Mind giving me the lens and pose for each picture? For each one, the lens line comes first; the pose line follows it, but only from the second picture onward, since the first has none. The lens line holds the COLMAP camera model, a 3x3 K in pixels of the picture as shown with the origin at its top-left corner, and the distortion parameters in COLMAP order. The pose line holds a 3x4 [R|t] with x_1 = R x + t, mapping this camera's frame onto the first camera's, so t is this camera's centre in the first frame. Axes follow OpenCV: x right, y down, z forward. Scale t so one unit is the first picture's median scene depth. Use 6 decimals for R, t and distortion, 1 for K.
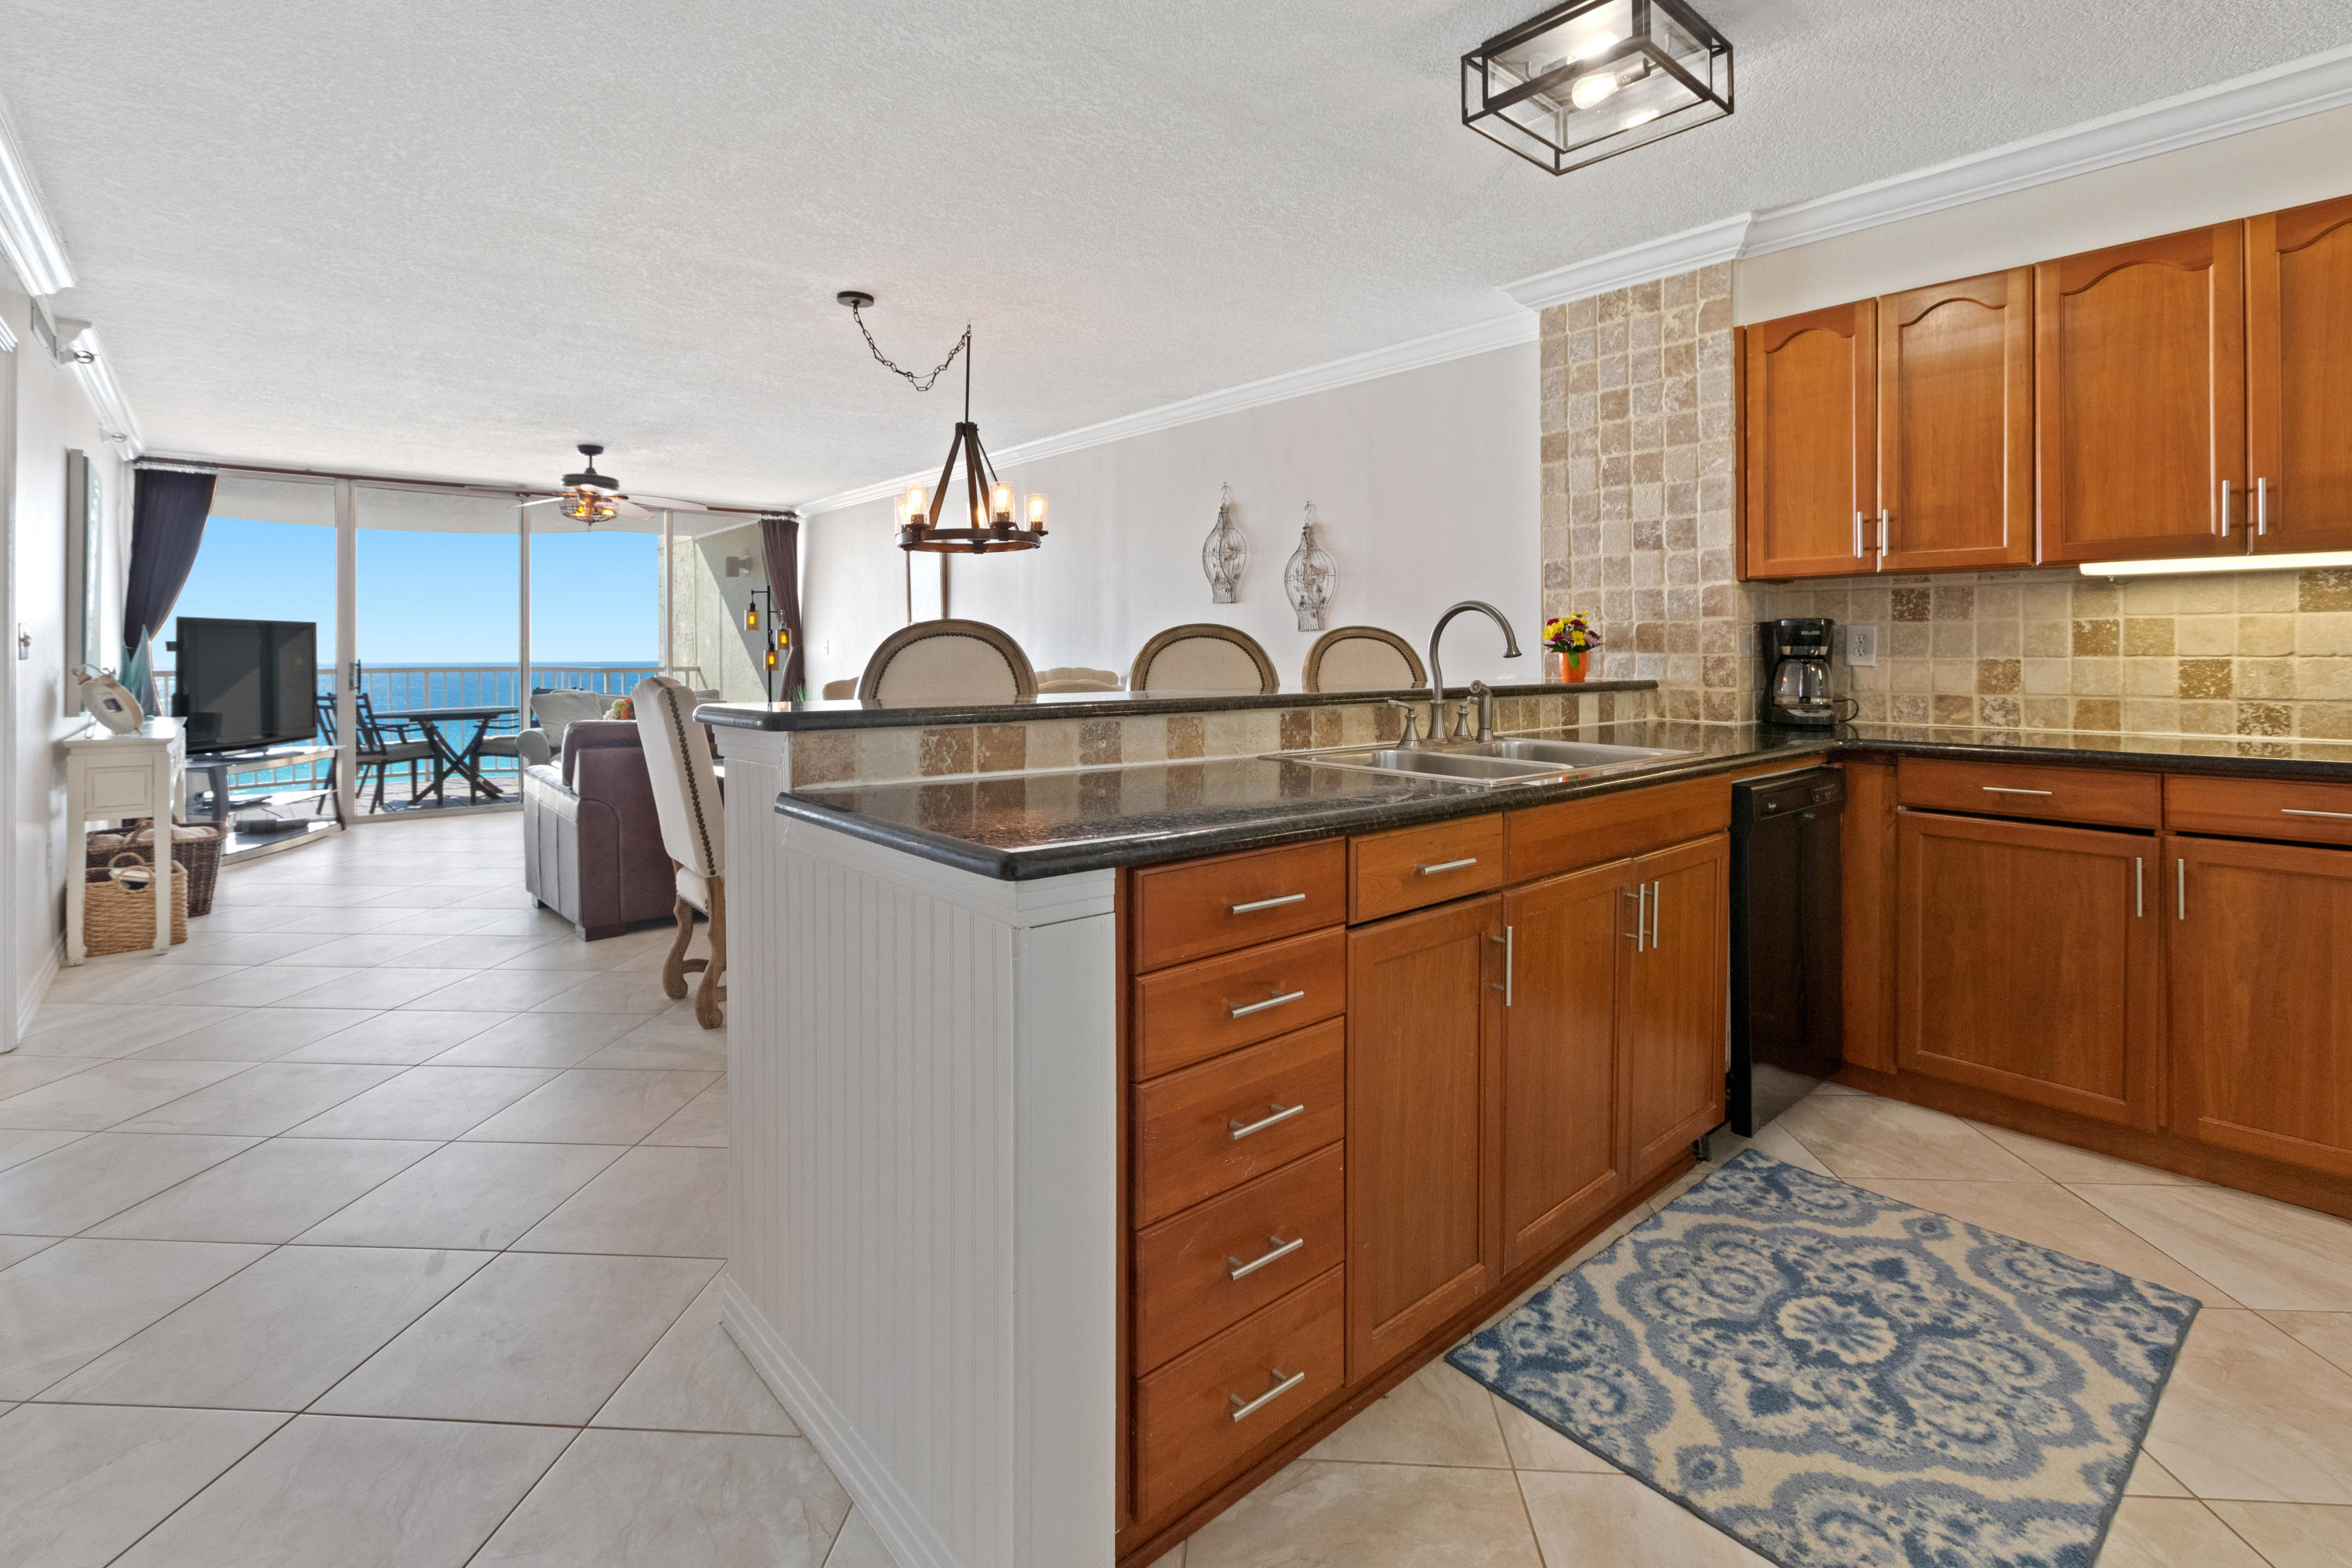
lens RADIAL K [[1084.3, 0, 1244.3], [0, 1084.3, 683.3], [0, 0, 1]] dist [0.005600, 0.000907]
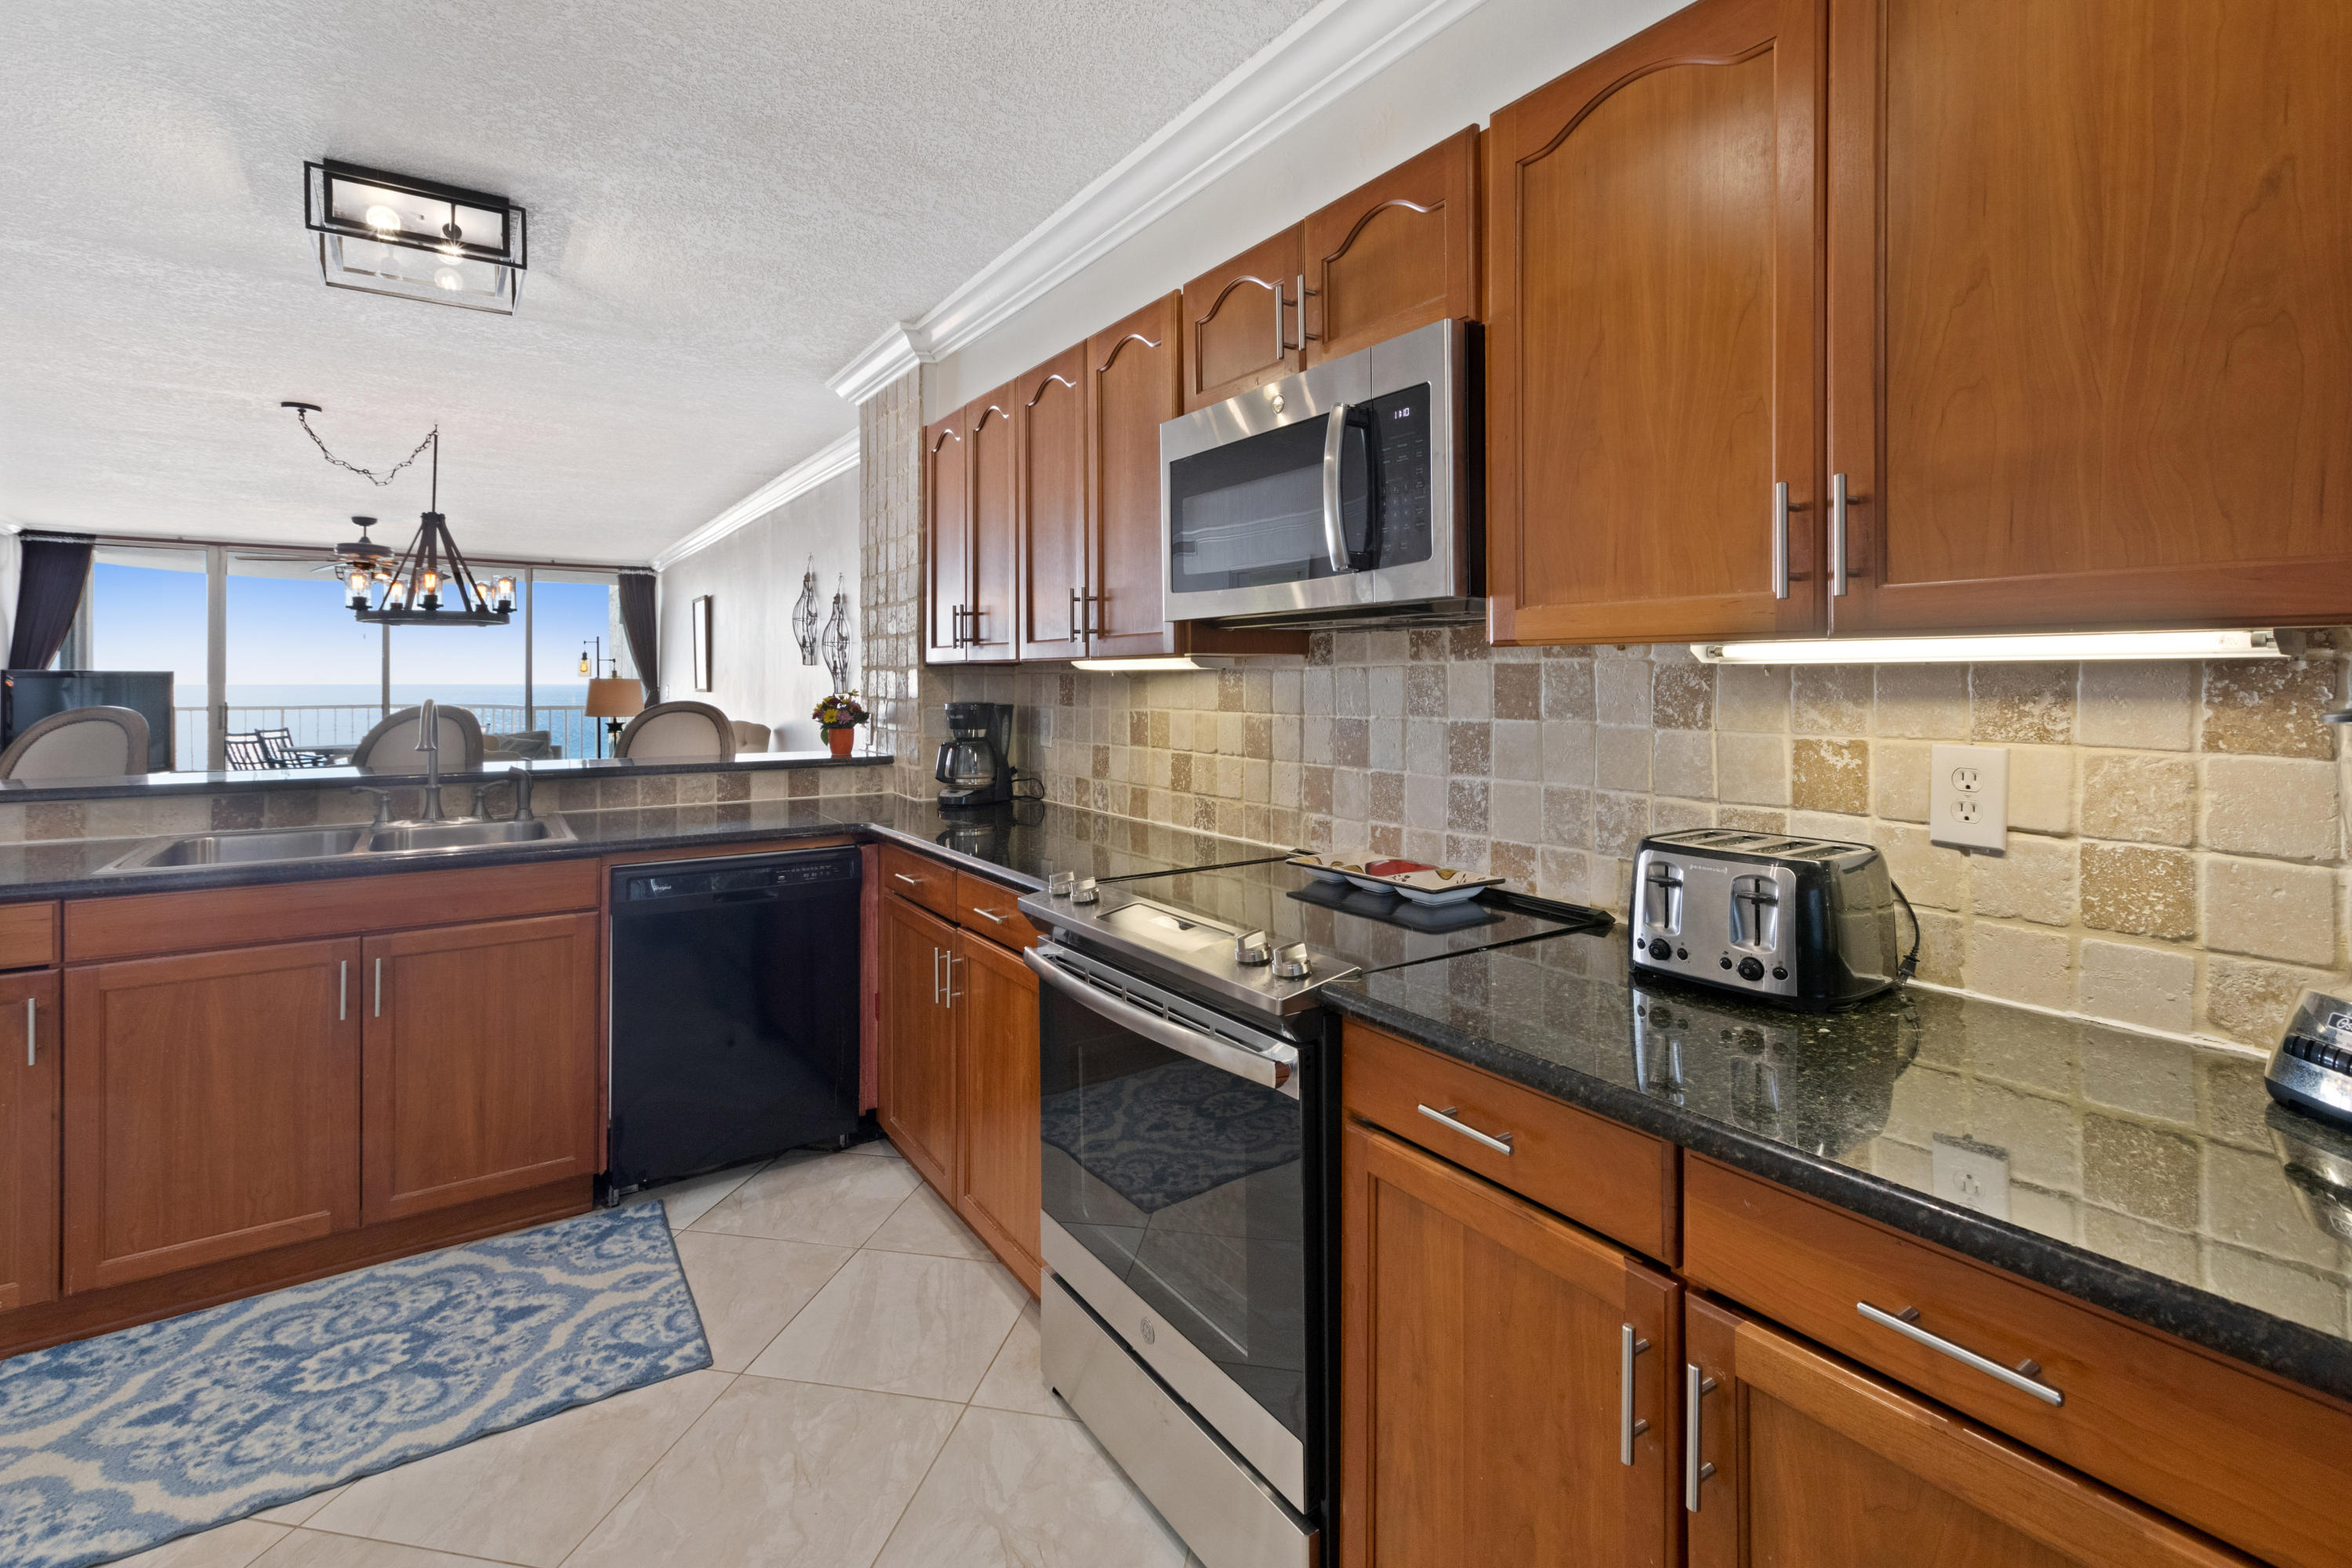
lens RADIAL K [[1084.3, 0, 1260.7], [0, 1084.3, 689.0], [0, 0, 1]] dist [0.005600, 0.000907]
pose [[0.991968, 0.006525, -0.126317, 0.932183], [-0.008607, 0.999836, -0.015945, -0.058222], [0.126192, 0.016904, 0.991862, -0.015198]]
